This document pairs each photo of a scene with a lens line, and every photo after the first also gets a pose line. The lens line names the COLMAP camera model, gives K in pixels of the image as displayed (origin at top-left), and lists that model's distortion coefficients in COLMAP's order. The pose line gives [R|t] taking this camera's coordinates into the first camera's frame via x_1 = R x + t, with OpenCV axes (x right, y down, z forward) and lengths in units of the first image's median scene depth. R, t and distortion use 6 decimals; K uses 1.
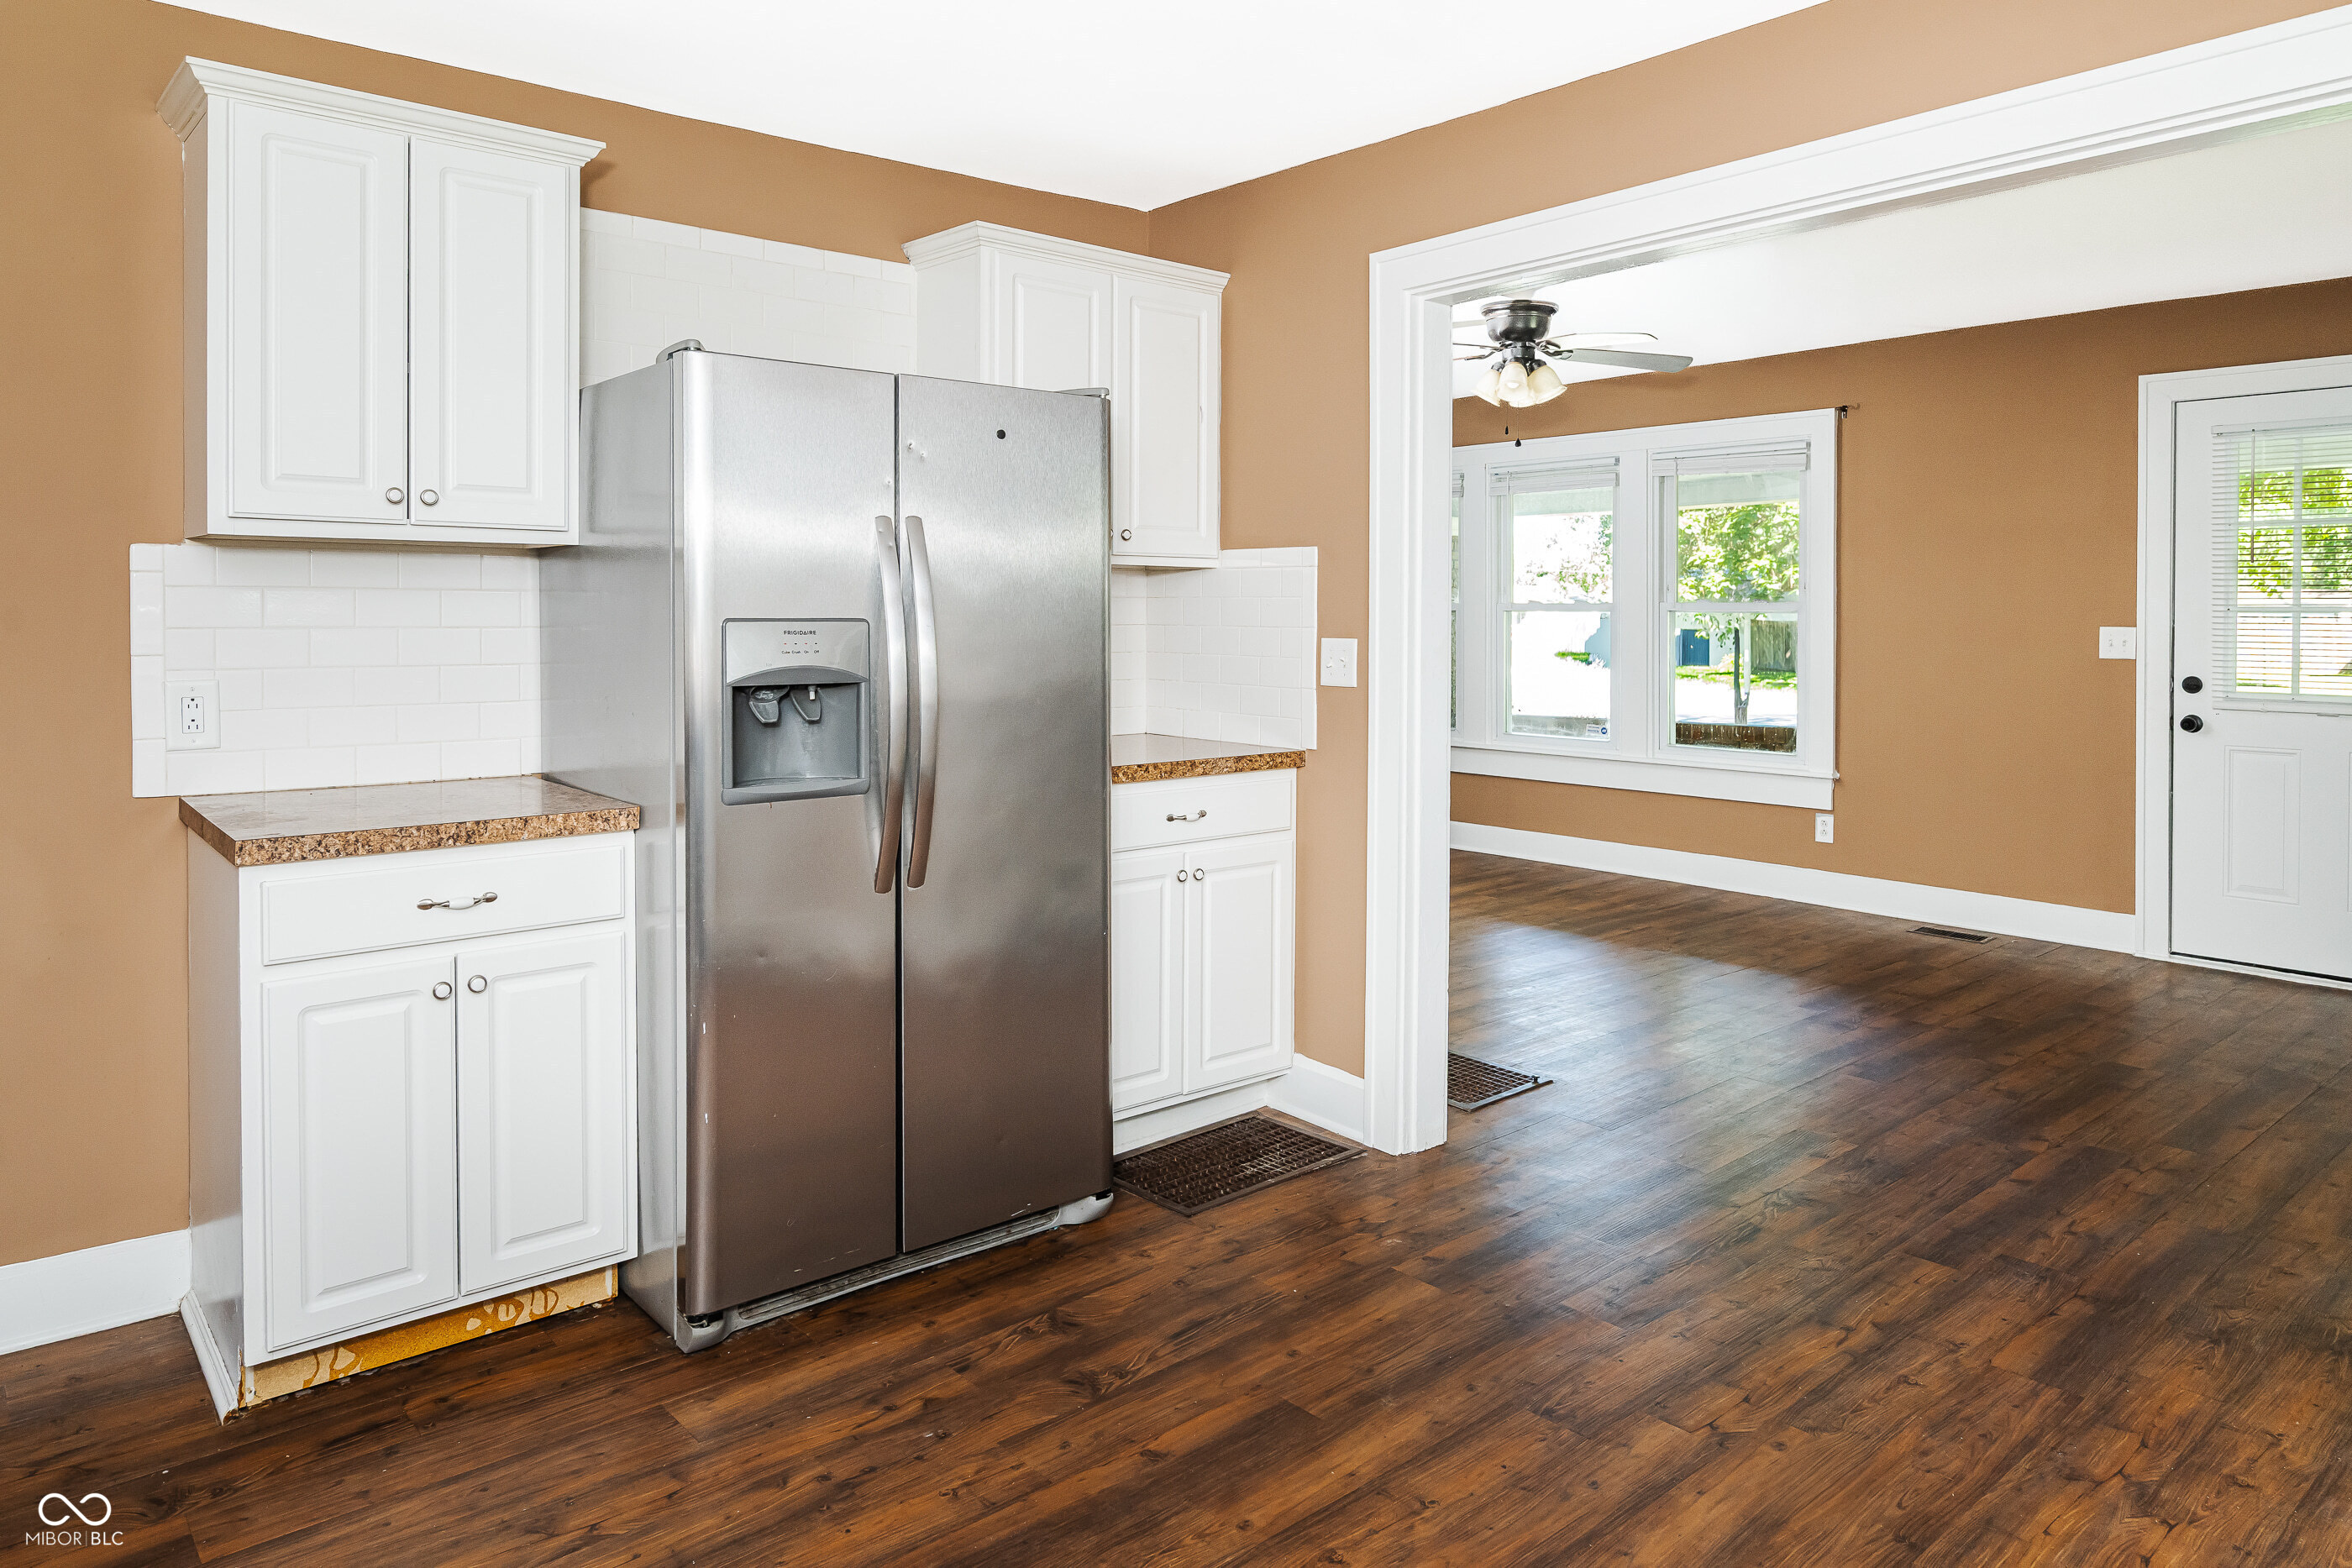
lens RADIAL K [[1505.9, 0, 1169.2], [0, 1505.9, 733.4], [0, 0, 1]] dist [-0.004593, -0.003860]
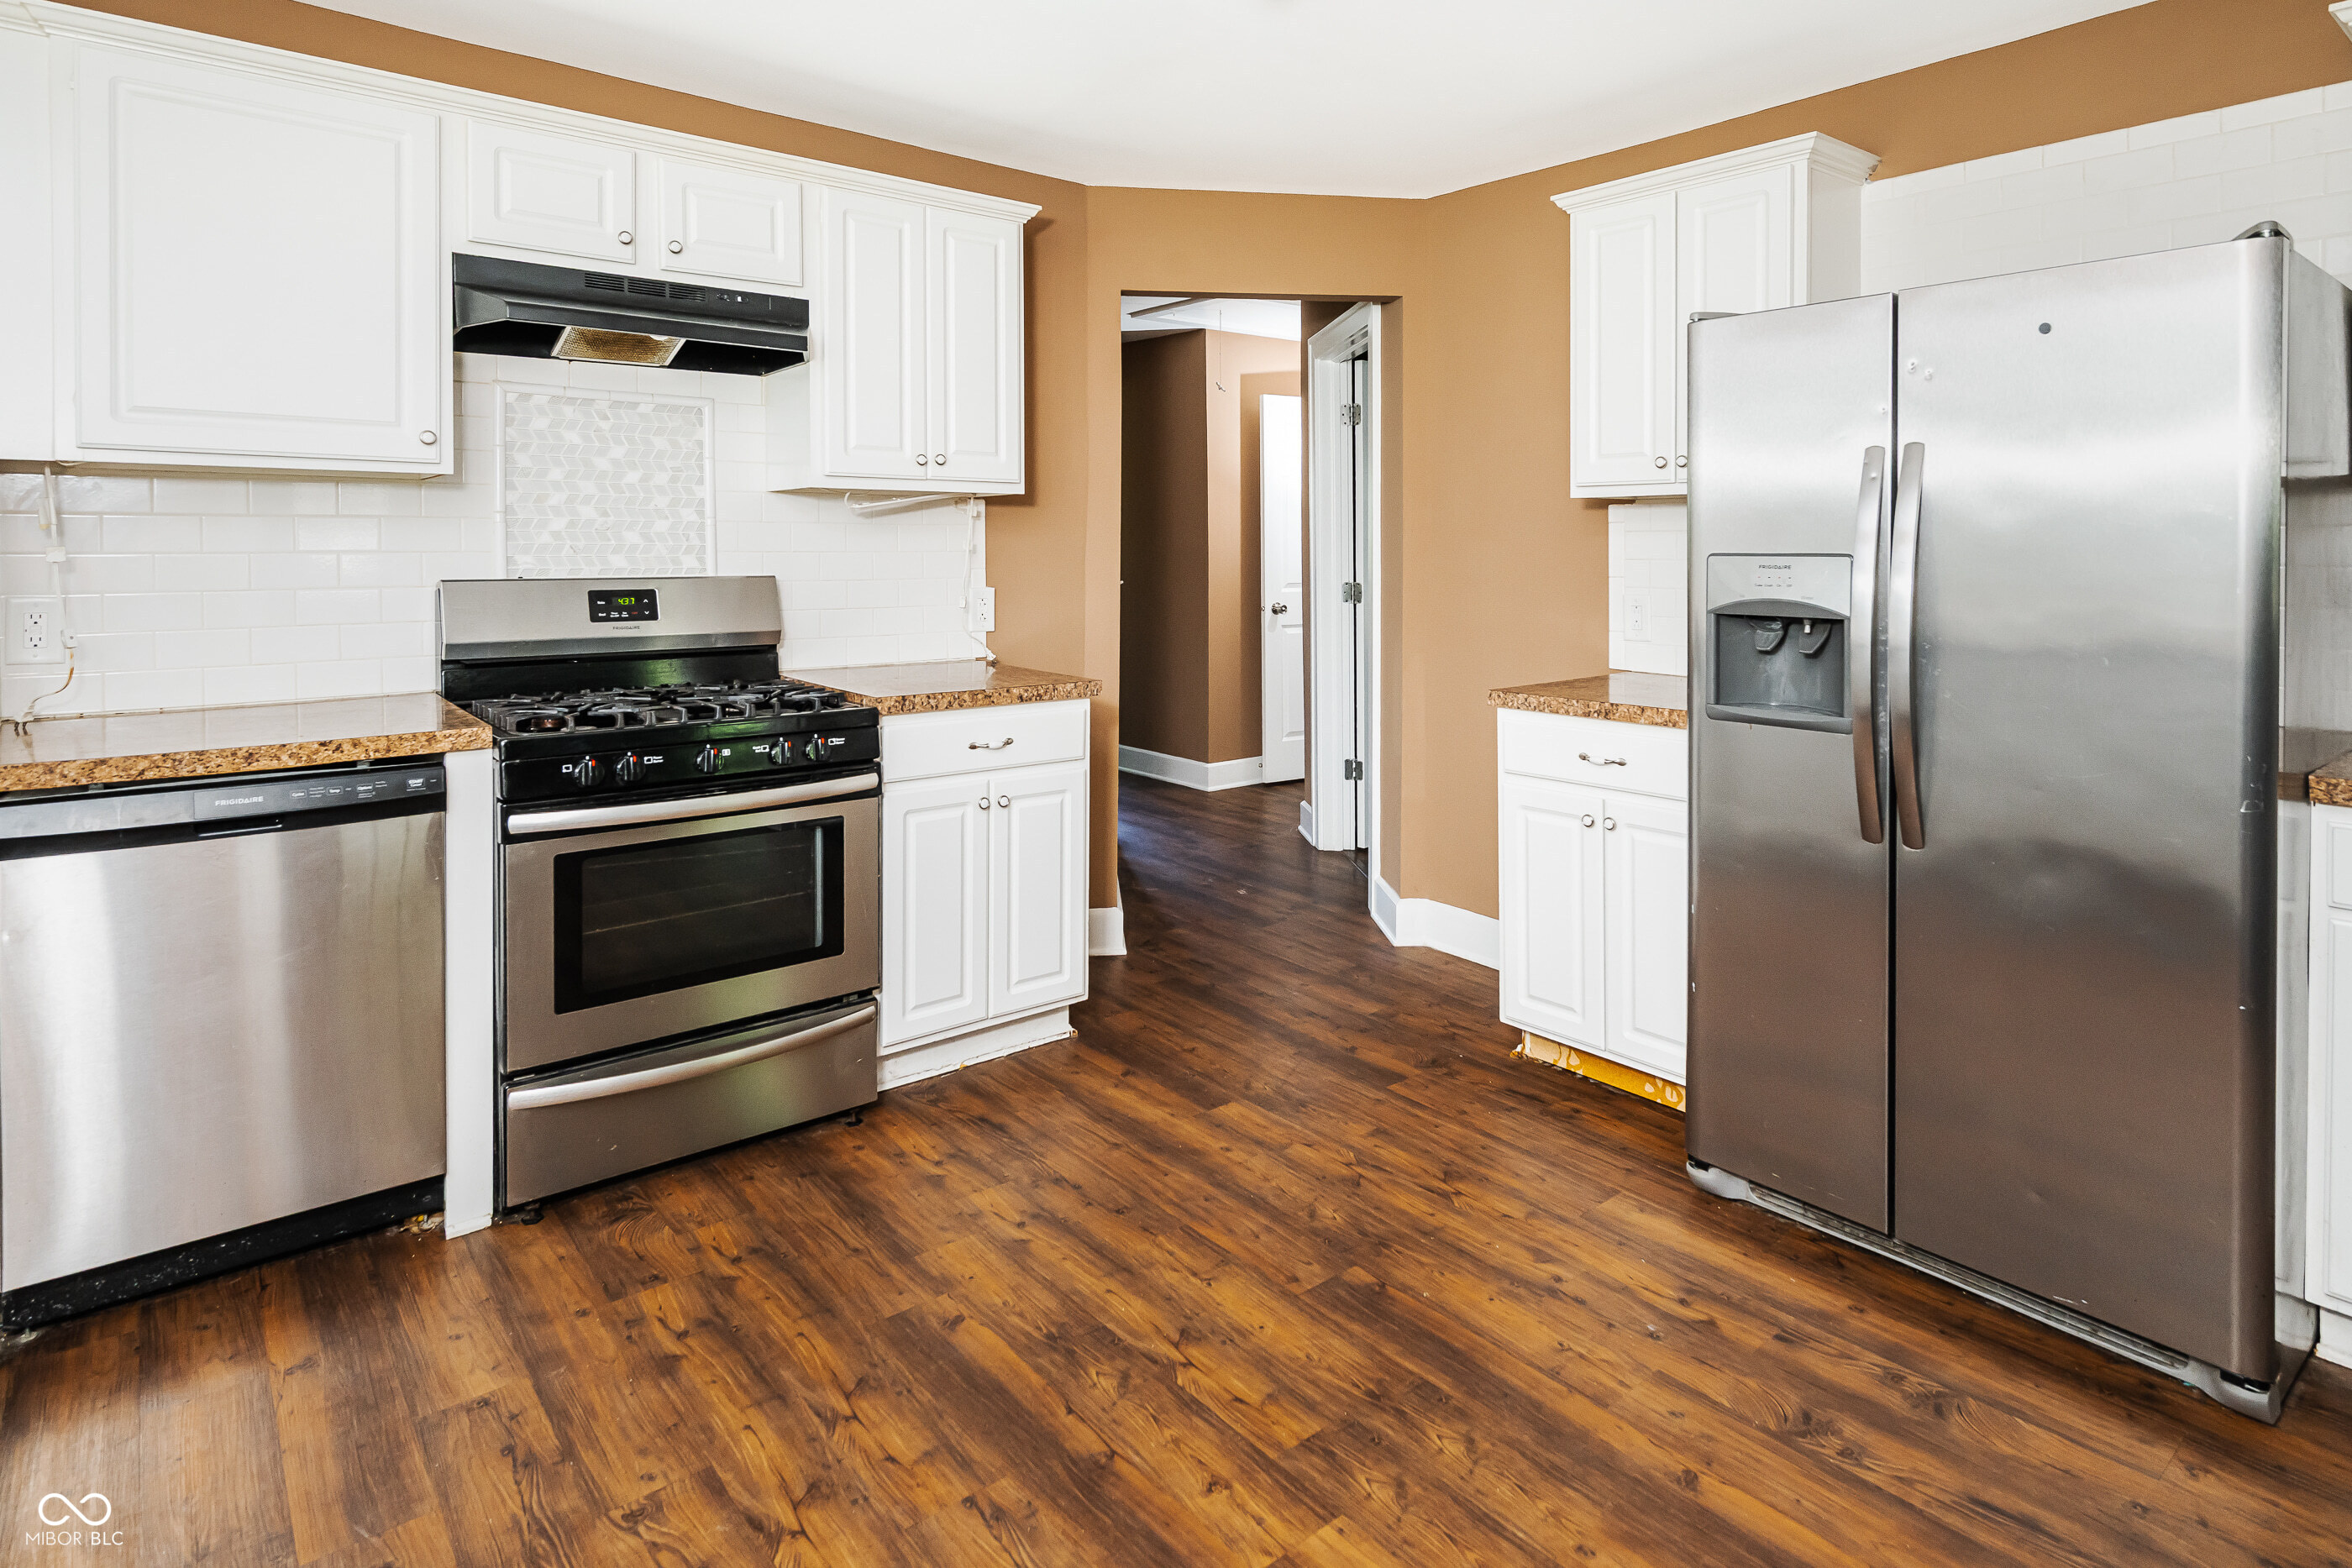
lens RADIAL K [[1248.0, 0, 1180.4], [0, 1248.0, 586.6], [0, 0, 1]] dist [-0.004732, 0.000457]
pose [[-0.026408, 0.026936, -0.999288, 0.631102], [-0.082706, 0.996151, 0.029037, -0.043603], [0.996224, 0.083414, -0.024079, 0.580137]]
